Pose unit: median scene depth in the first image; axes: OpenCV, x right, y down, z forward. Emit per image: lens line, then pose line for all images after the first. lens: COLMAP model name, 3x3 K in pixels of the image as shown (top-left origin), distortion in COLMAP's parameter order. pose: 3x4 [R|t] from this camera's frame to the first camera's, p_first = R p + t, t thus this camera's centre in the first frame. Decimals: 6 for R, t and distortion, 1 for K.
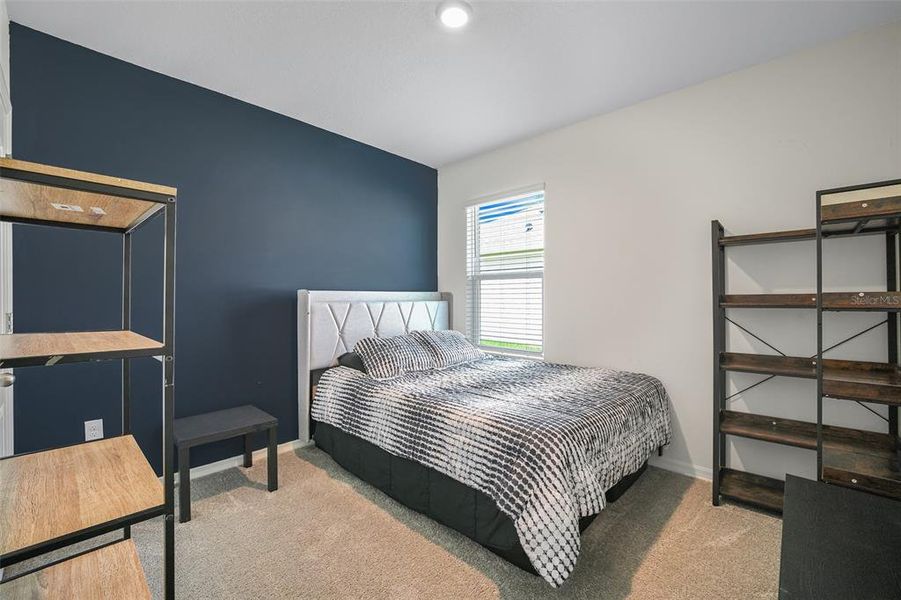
lens RADIAL K [[370.1, 0, 447.4], [0, 370.1, 297.0], [0, 0, 1]] dist [-0.011182, -0.003984]
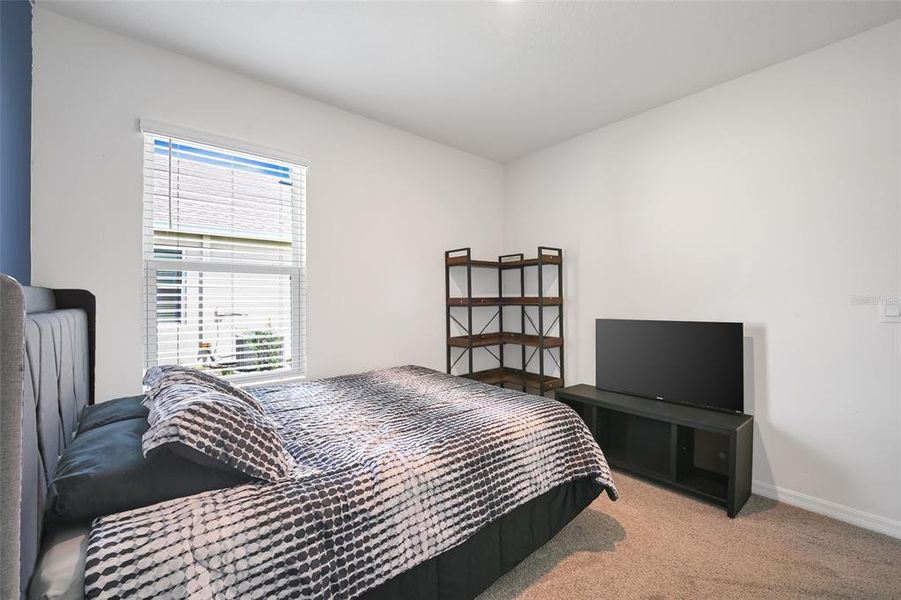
lens RADIAL K [[370.1, 0, 447.9], [0, 370.1, 297.1], [0, 0, 1]] dist [-0.011182, -0.003984]
pose [[0.139572, 0.004990, 0.990199, -0.851303], [0.015184, 0.999859, -0.007179, -0.003726], [-0.990095, 0.016037, 0.139477, 0.993892]]
